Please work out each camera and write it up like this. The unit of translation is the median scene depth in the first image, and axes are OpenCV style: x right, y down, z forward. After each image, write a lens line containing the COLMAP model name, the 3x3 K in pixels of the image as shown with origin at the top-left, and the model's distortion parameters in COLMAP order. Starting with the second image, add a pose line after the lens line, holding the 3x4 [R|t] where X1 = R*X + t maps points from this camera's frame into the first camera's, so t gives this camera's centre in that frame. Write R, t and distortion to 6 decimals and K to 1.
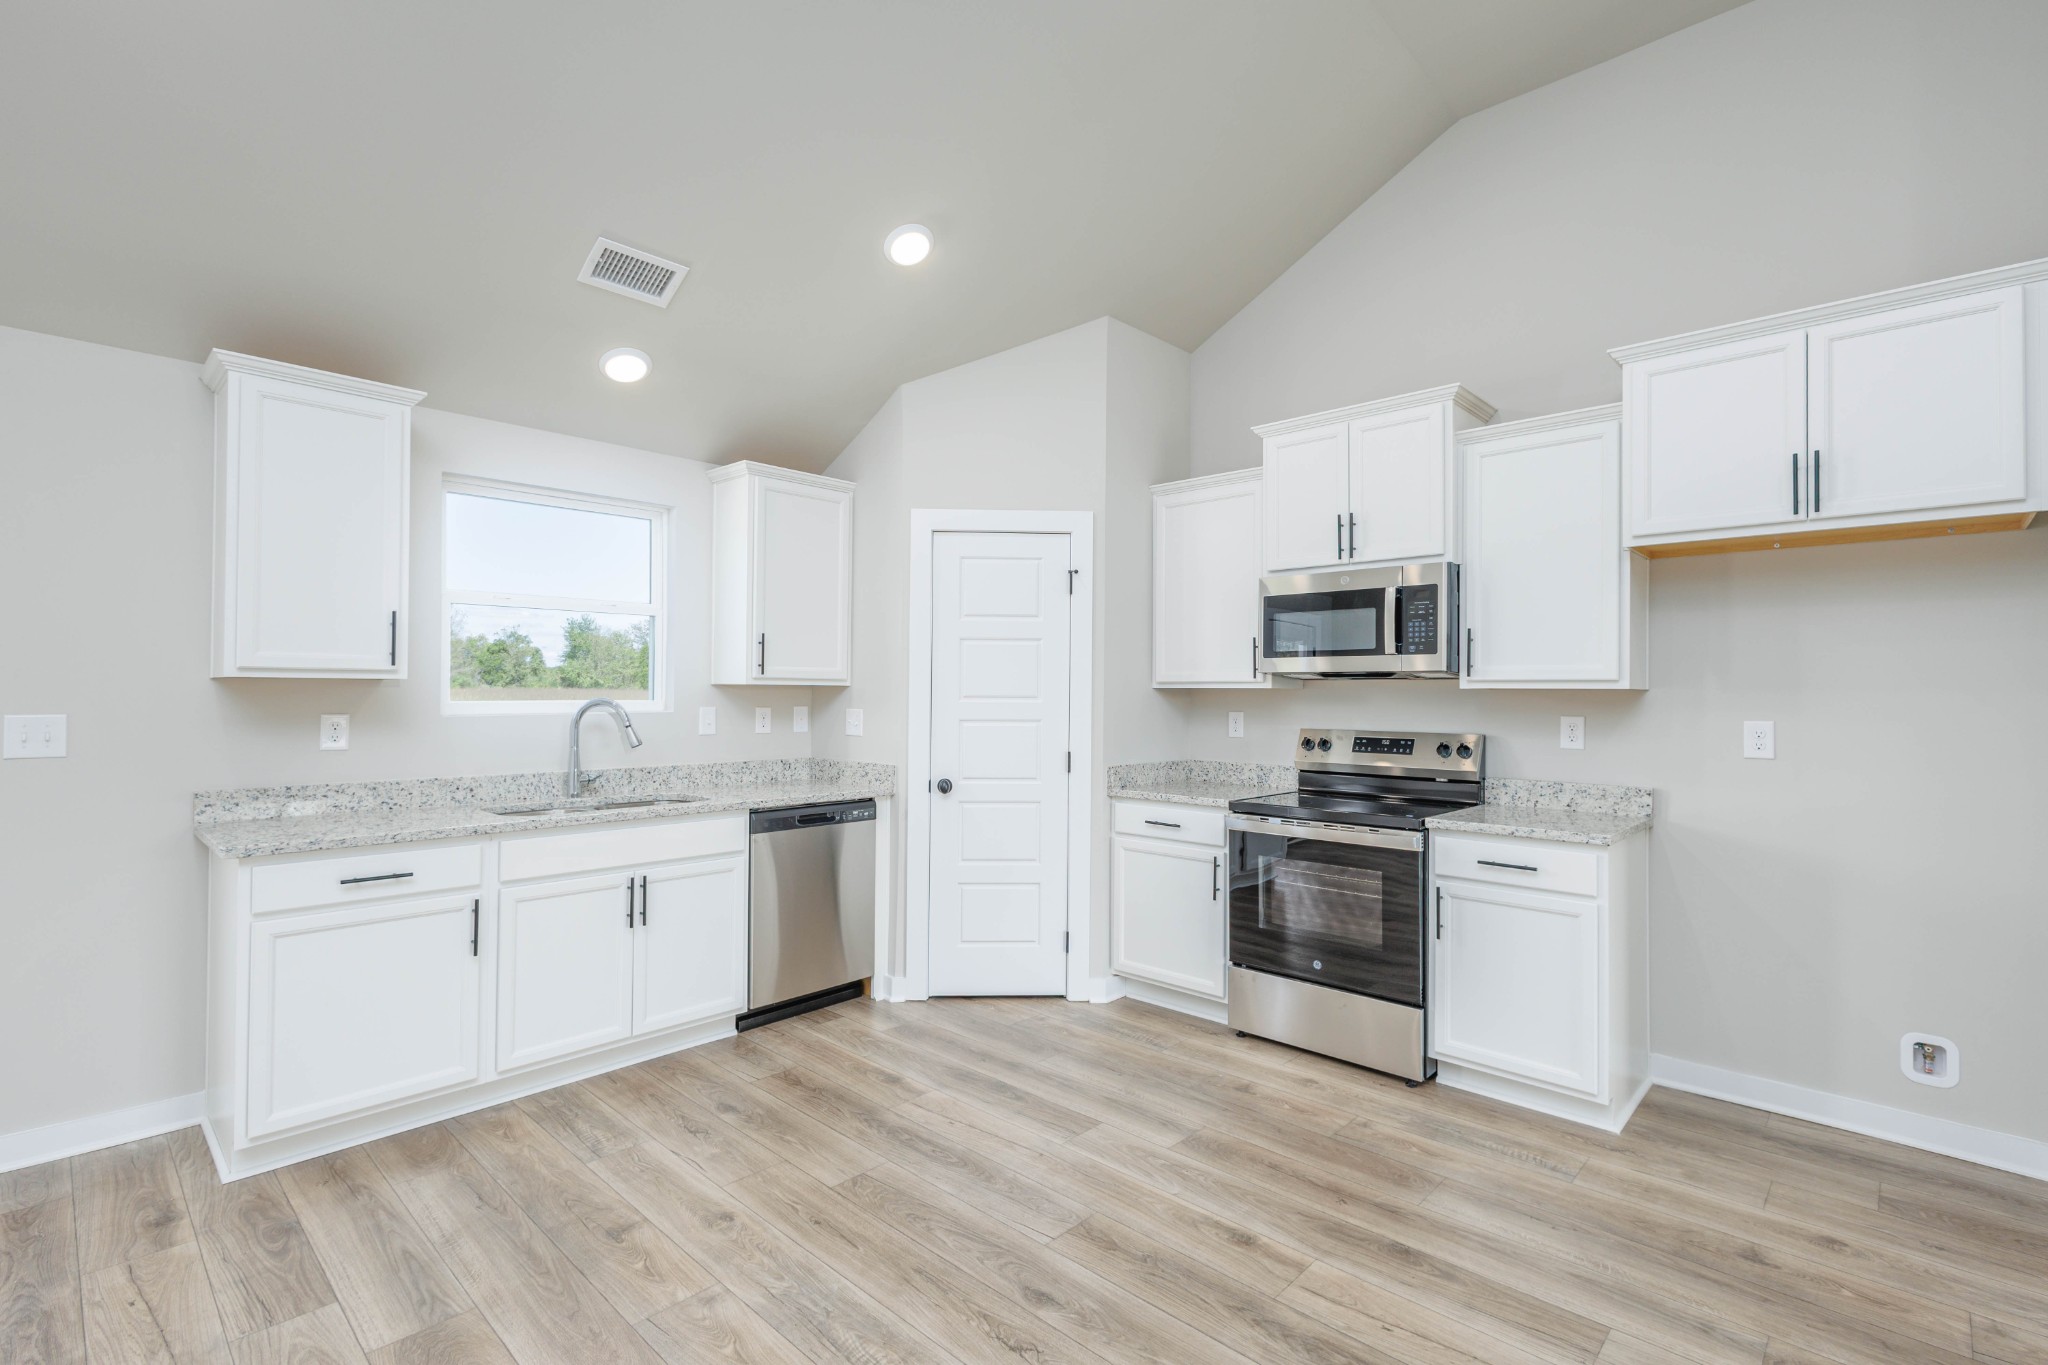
lens RADIAL K [[929.6, 0, 1027.7], [0, 929.6, 682.0], [0, 0, 1]] dist [0.006949, -0.001276]
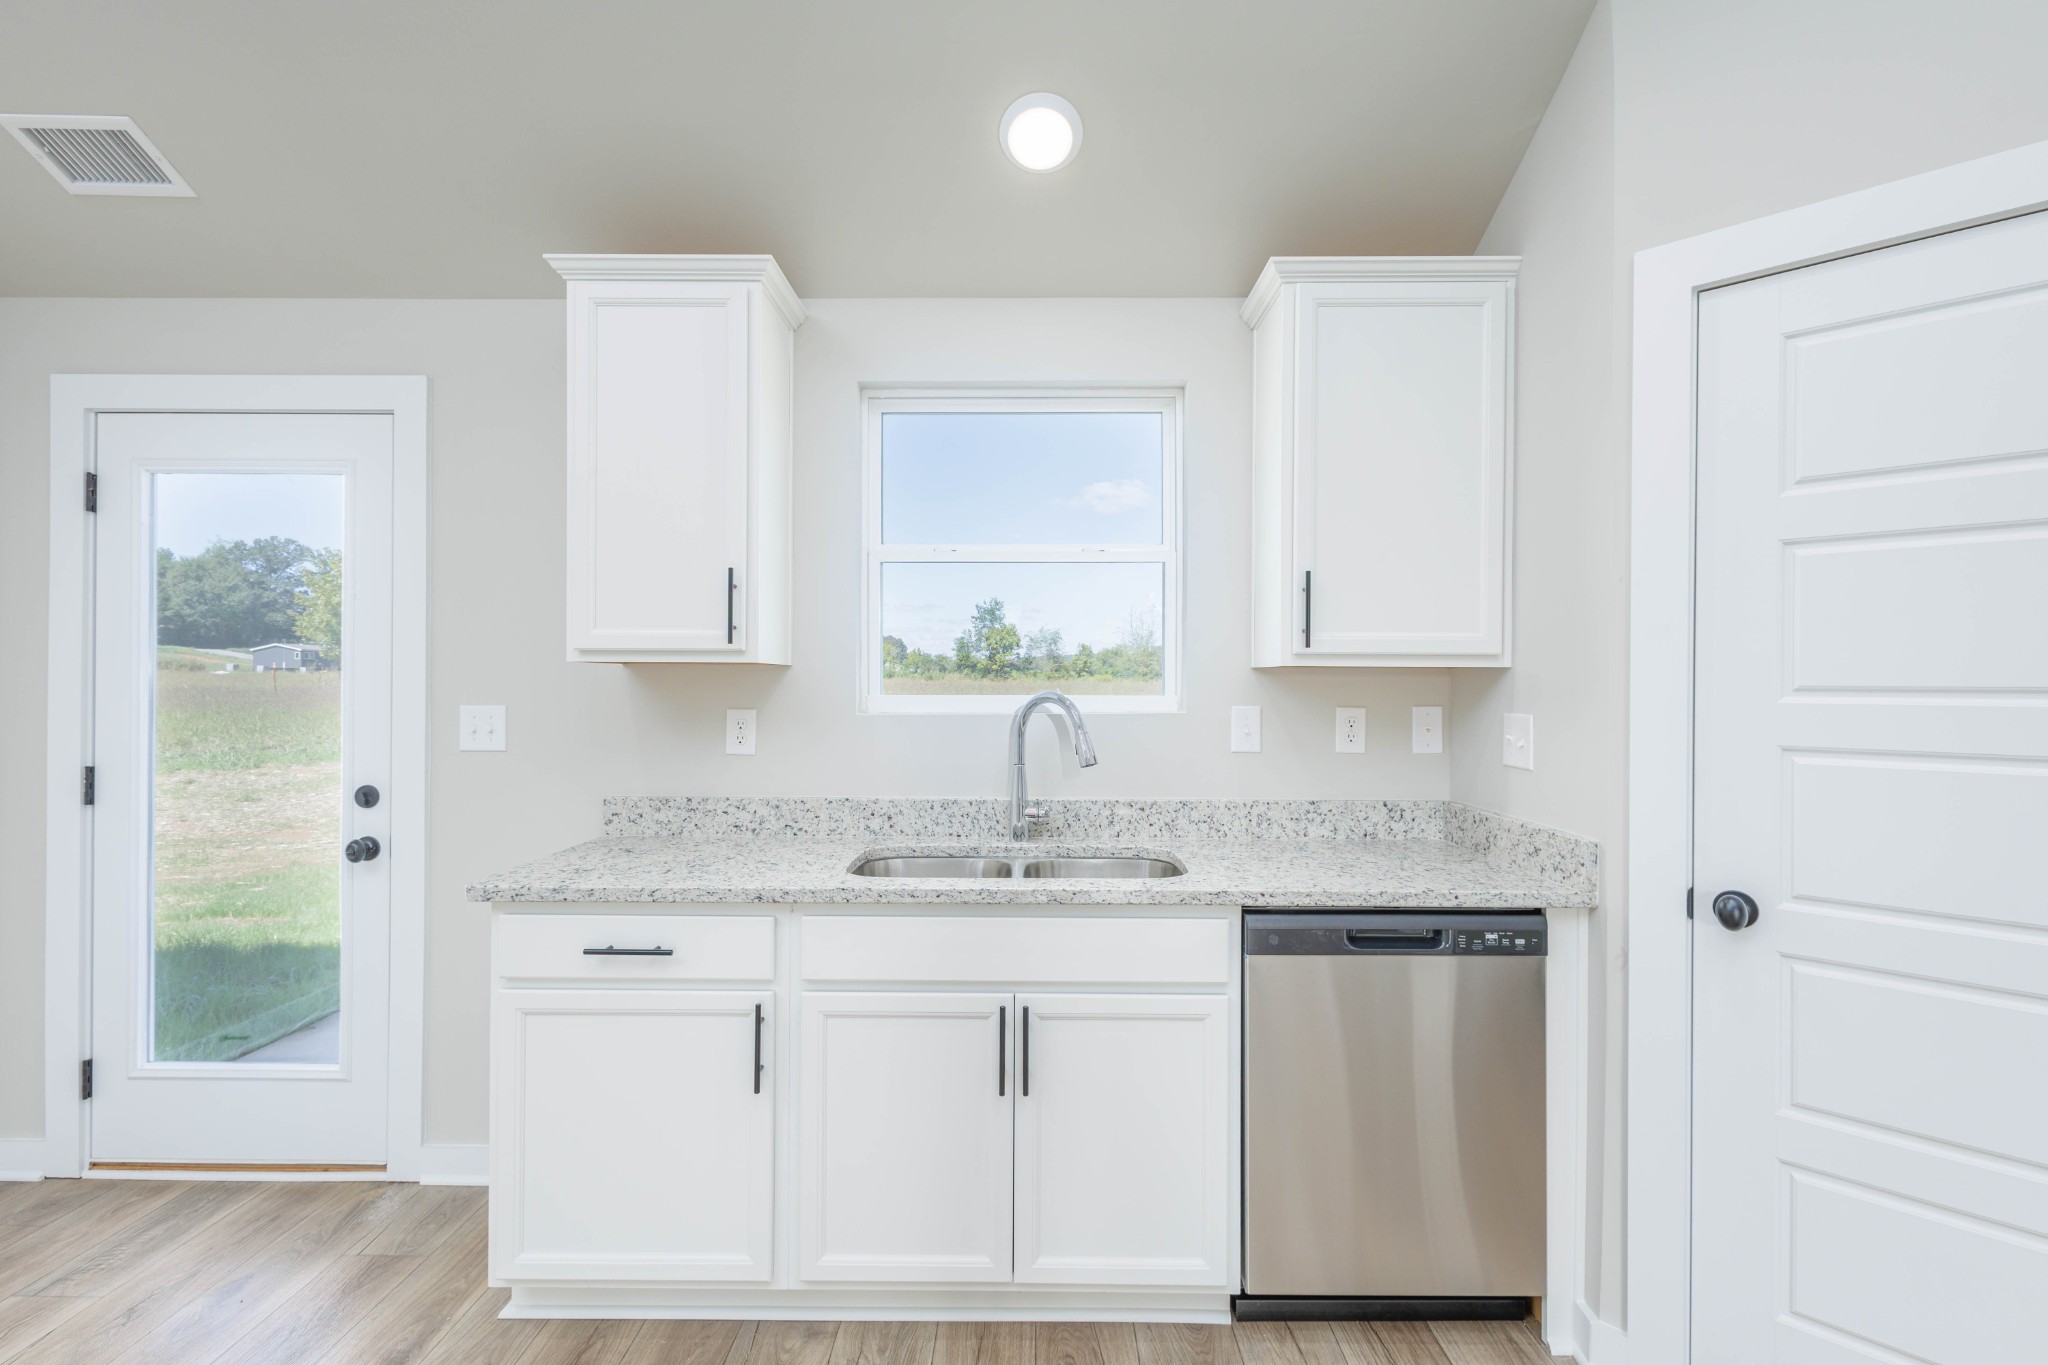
lens RADIAL K [[929.6, 0, 1027.7], [0, 929.6, 682.0], [0, 0, 1]] dist [0.006949, -0.001276]
pose [[0.674788, -0.003878, -0.738002, 0.004108], [0.008936, 0.999956, 0.002916, 0.009680], [0.737958, -0.008563, 0.674793, 0.565325]]
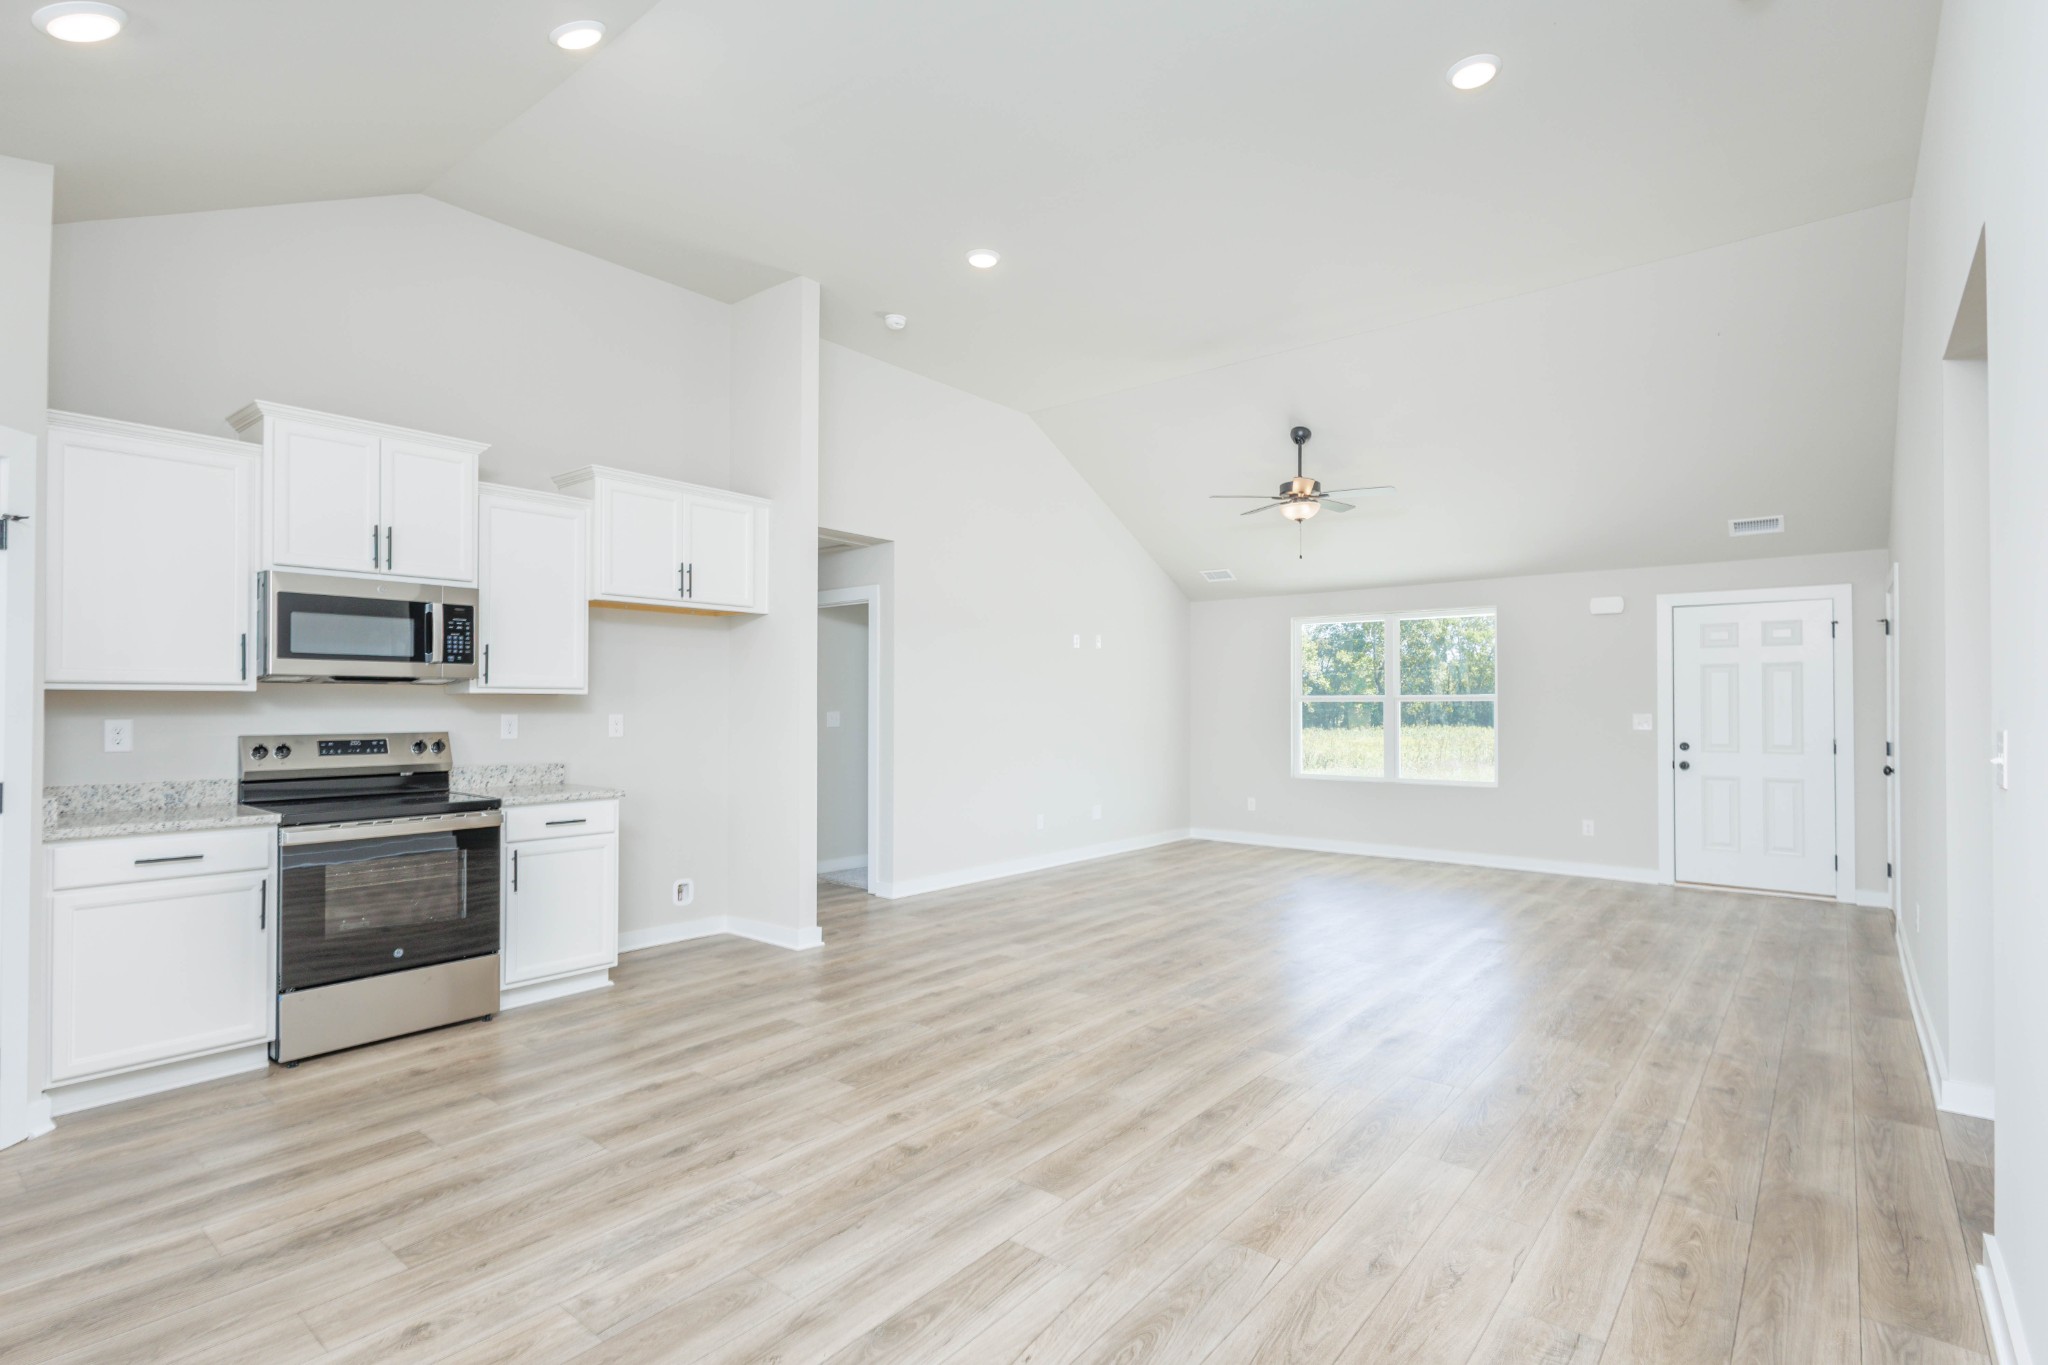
lens RADIAL K [[981.2, 0, 1022.0], [0, 981.2, 694.2], [0, 0, 1]] dist [0.003775, 0.000099]
pose [[-0.062571, 0.003119, 0.998036, -0.812933], [-0.014376, 0.999889, -0.004026, 0.003121], [-0.997937, -0.014599, -0.062519, 0.347407]]
